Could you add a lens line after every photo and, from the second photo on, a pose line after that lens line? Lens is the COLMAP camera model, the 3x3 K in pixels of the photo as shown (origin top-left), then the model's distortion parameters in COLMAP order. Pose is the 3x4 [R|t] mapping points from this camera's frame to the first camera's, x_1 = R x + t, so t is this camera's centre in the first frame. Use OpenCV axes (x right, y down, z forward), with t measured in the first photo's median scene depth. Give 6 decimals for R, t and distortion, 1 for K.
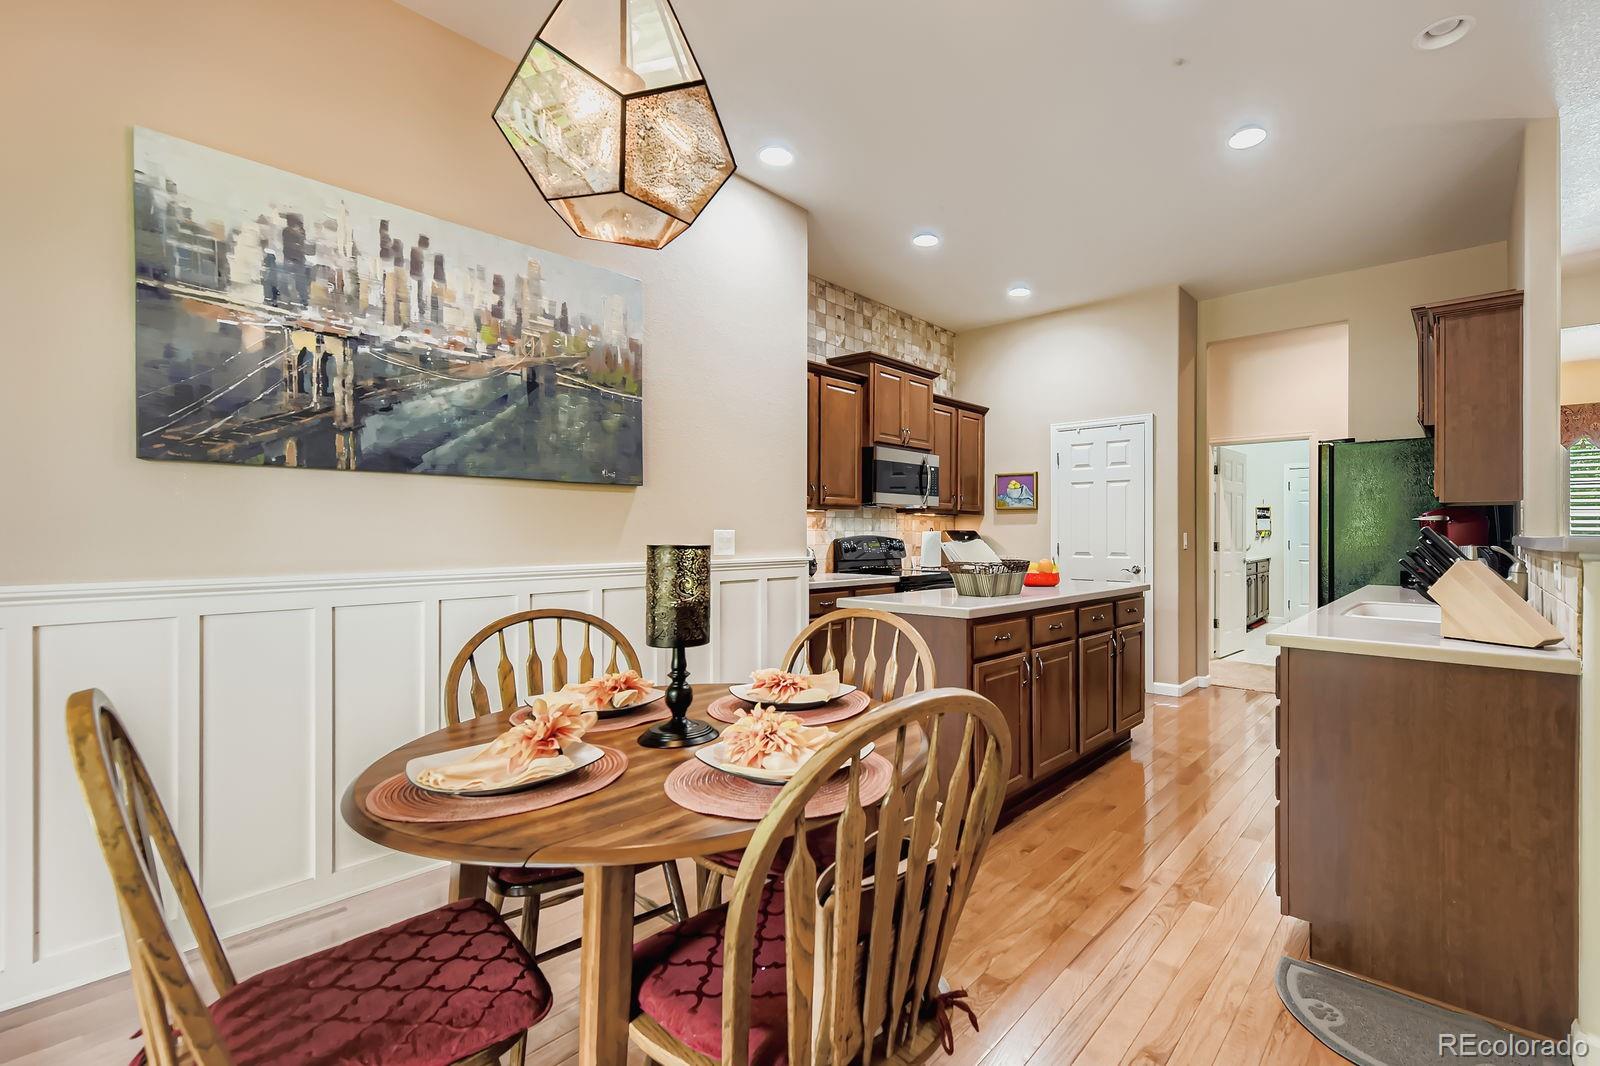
lens RADIAL K [[699.4, 0, 898.4], [0, 699.4, 534.6], [0, 0, 1]] dist [0.007033, -0.000579]
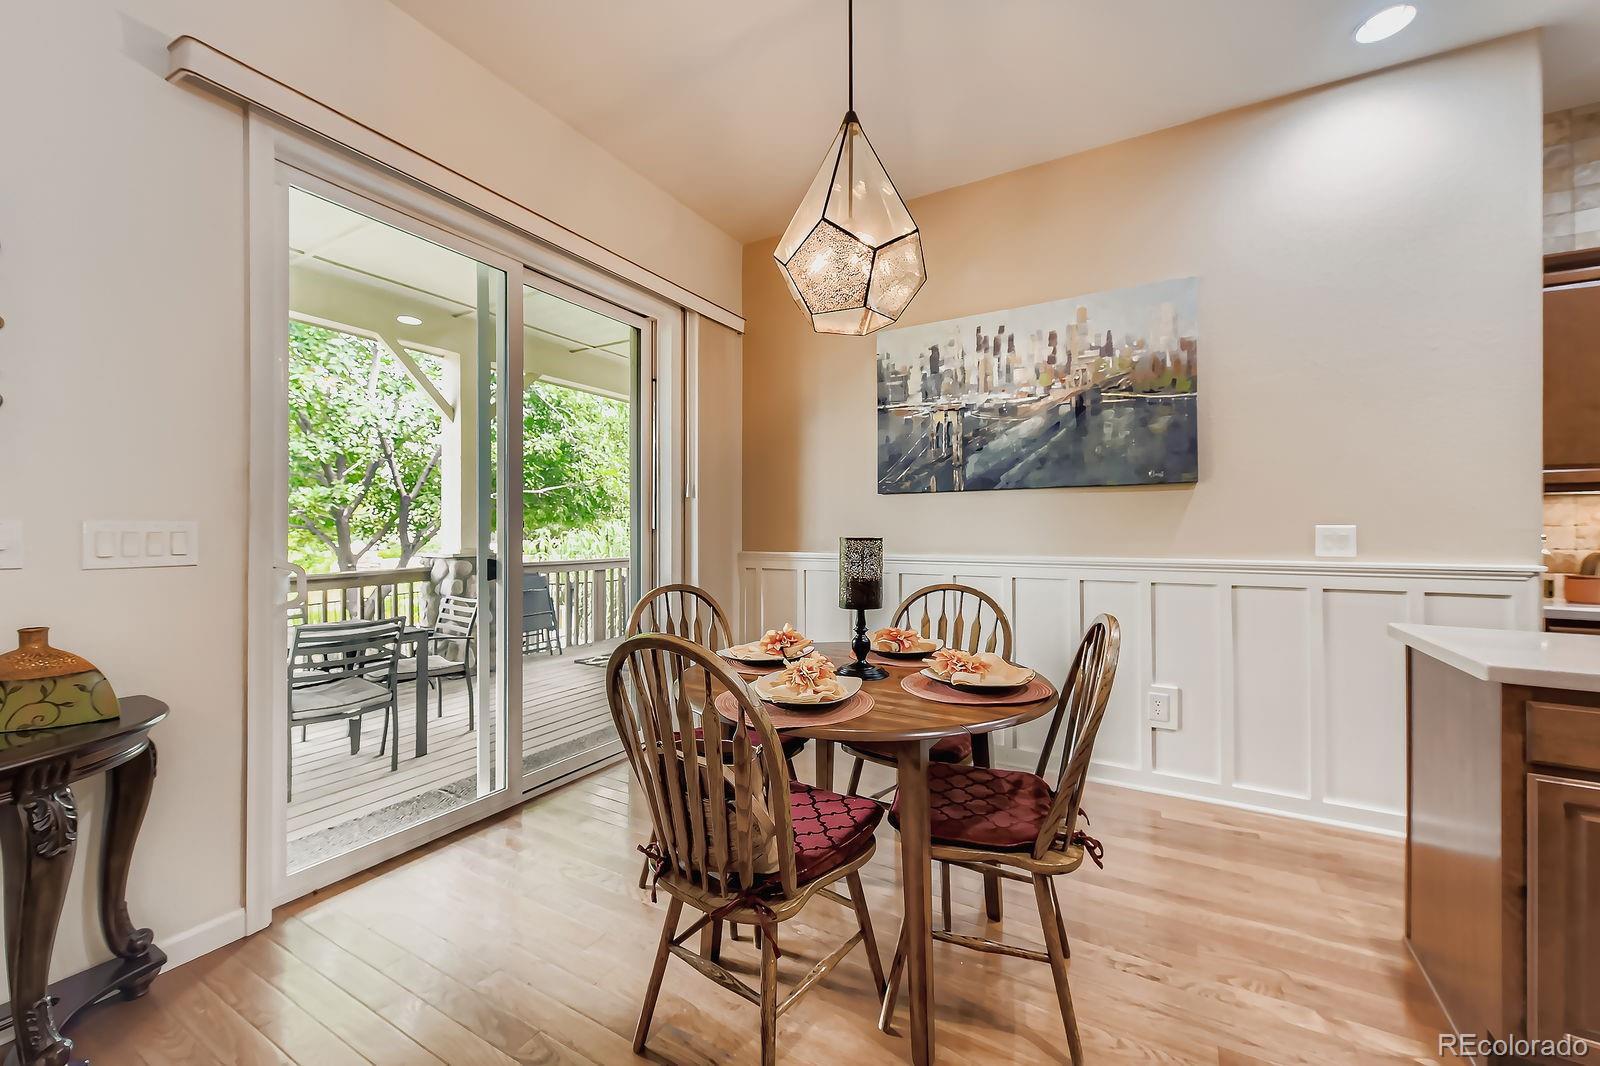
lens RADIAL K [[631.0, 0, 813.5], [0, 631.0, 518.8], [0, 0, 1]] dist [0.011739, -0.004573]
pose [[0.166557, -0.021843, -0.985790, 0.461412], [0.000746, 0.999757, -0.022026, 0.001935], [0.986032, 0.002934, 0.166533, 0.342442]]
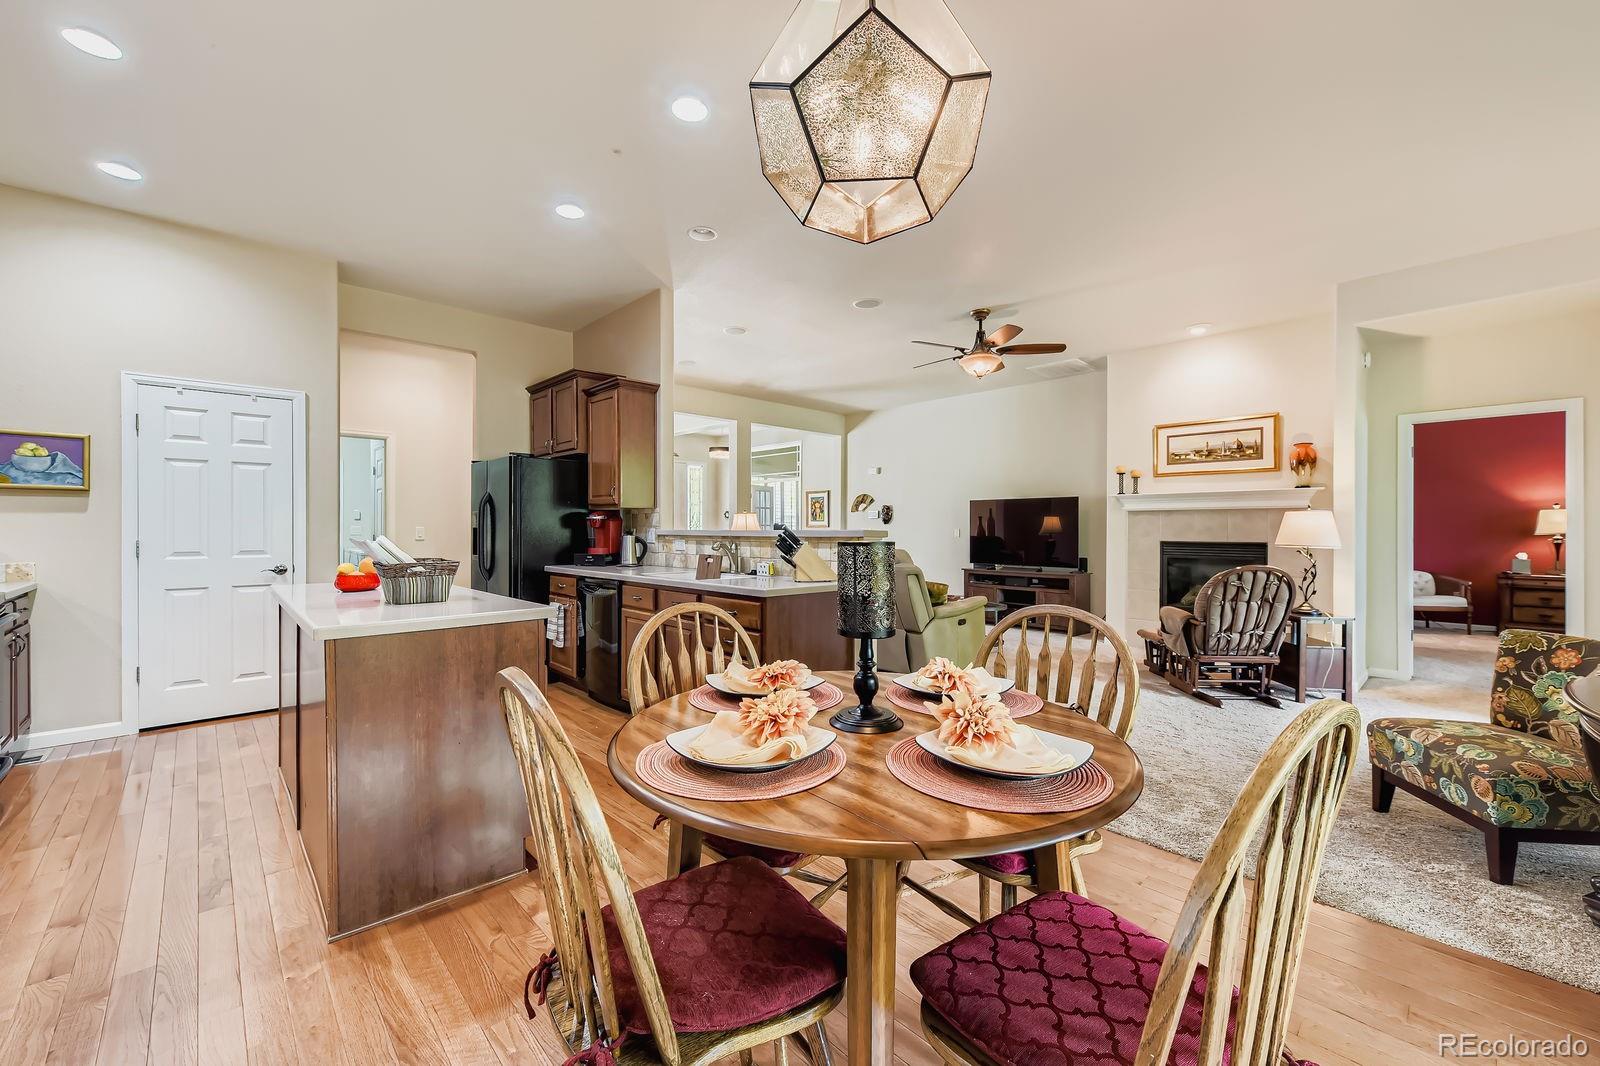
lens RADIAL K [[631.0, 0, 805.9], [0, 631.0, 529.2], [0, 0, 1]] dist [0.011739, -0.004573]
pose [[0.146596, -0.003618, 0.989190, -0.624099], [0.000187, 0.999993, 0.003630, -0.003906], [-0.989196, -0.000347, 0.146595, 0.467854]]
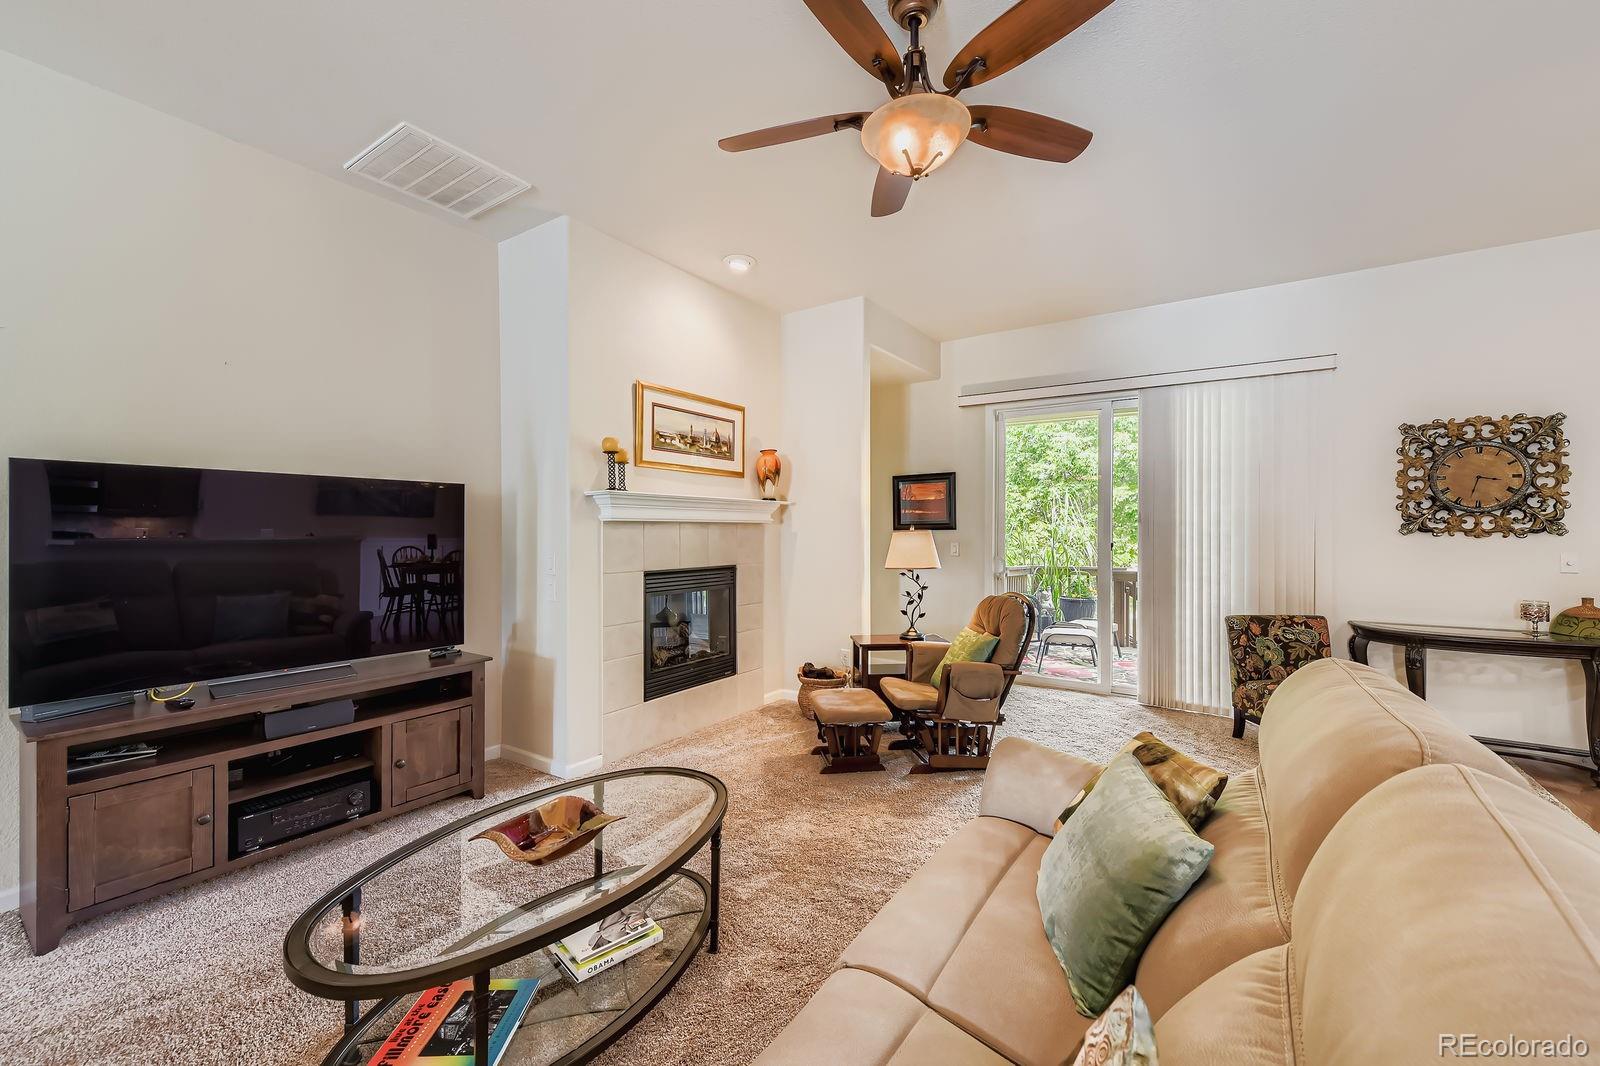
lens RADIAL K [[631.0, 0, 801.4], [0, 631.0, 529.3], [0, 0, 1]] dist [0.011739, -0.004573]
pose [[-0.997146, -0.004505, -0.075364, 1.468885], [-0.004728, 0.999985, 0.002792, -0.049323], [0.075350, 0.003140, -0.997152, 0.923943]]
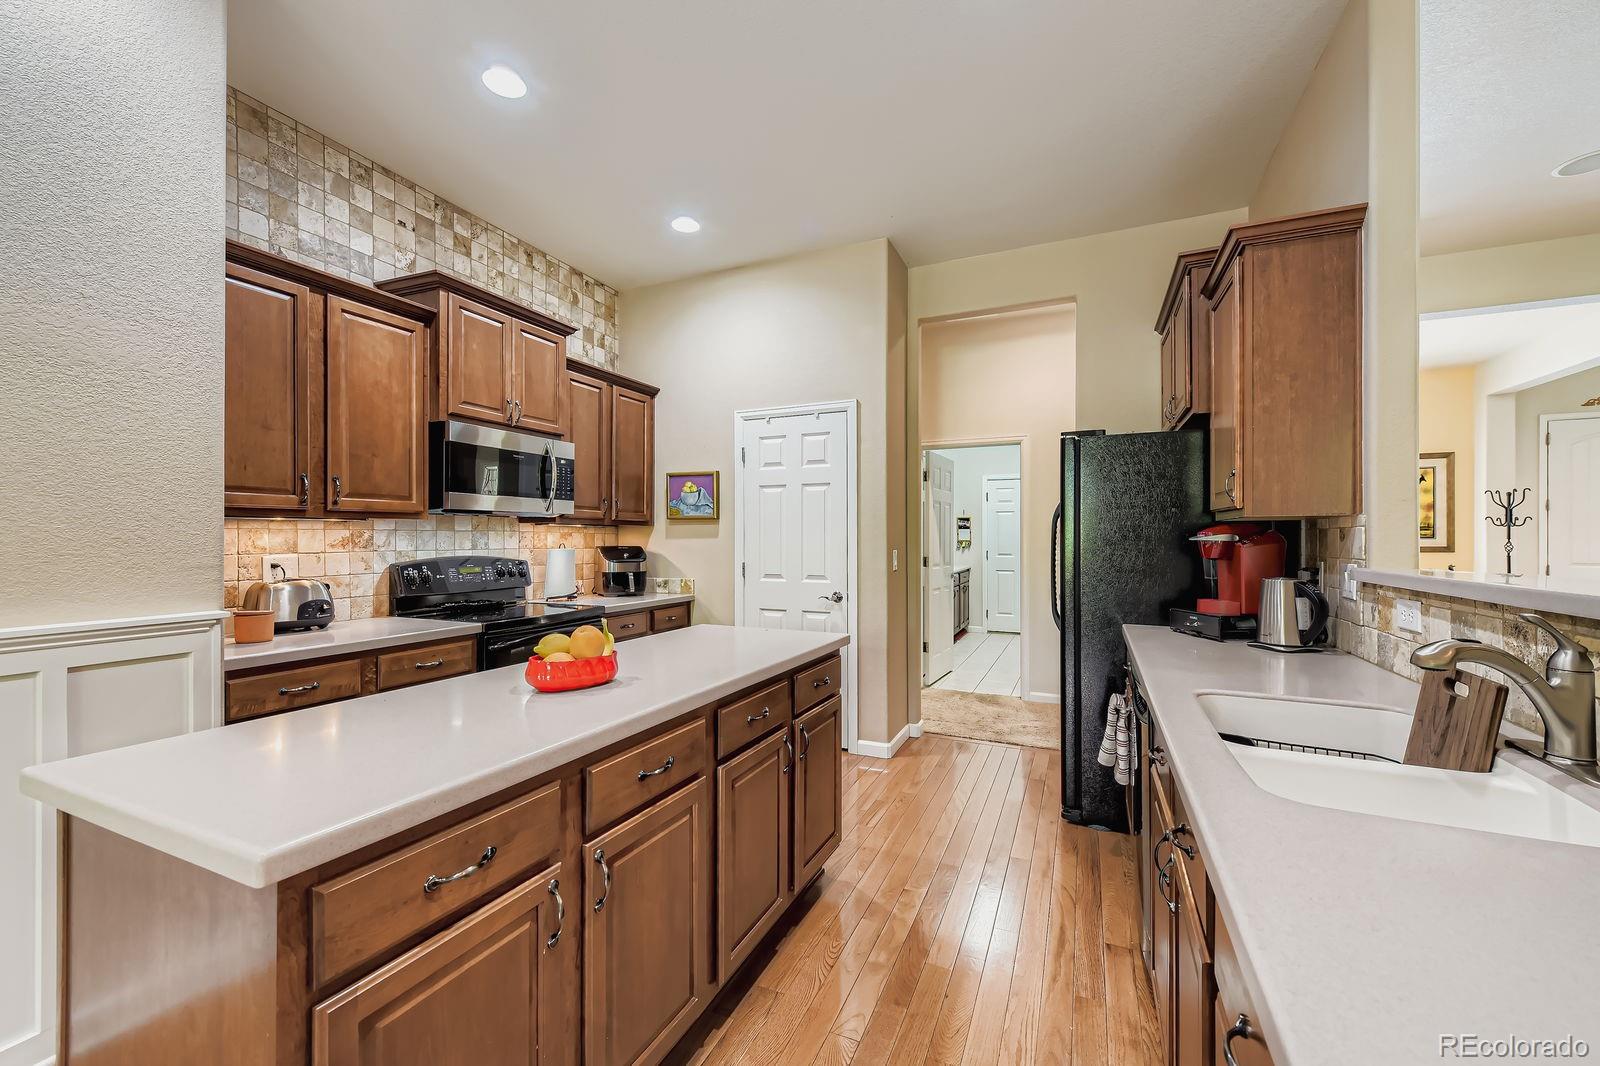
lens RADIAL K [[631.0, 0, 804.0], [0, 631.0, 537.3], [0, 0, 1]] dist [0.011739, -0.004573]
pose [[0.967545, -0.000695, 0.252697, 0.231100], [0.001299, 0.999997, -0.002222, -0.029185], [-0.252694, 0.002478, 0.967543, 0.600474]]
